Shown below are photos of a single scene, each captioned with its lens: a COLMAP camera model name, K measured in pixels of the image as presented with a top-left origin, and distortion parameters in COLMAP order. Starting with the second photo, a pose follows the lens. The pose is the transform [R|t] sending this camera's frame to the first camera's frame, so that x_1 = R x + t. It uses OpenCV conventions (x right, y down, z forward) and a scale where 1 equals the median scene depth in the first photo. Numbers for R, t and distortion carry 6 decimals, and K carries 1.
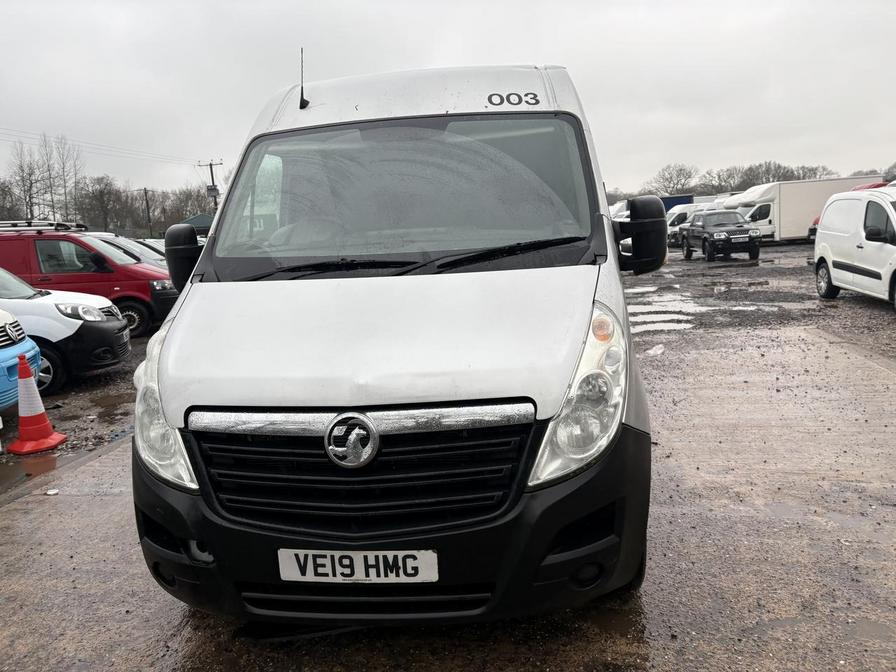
lens RADIAL K [[673.7, 0, 448.0], [0, 673.7, 336.0], [0, 0, 1]] dist [0.014383, 0.002057]
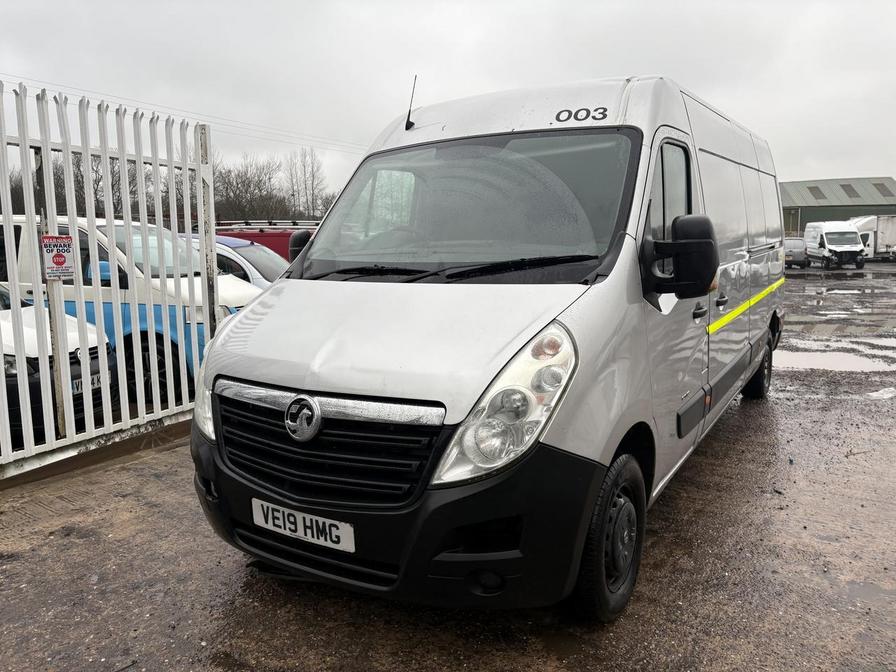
lens RADIAL K [[673.7, 0, 448.0], [0, 673.7, 336.0], [0, 0, 1]] dist [0.014383, 0.002057]
pose [[0.905809, 0.096978, -0.412438, 0.553005], [-0.098394, 0.994987, 0.017859, -0.034634], [0.412103, 0.024405, 0.910811, 0.021662]]
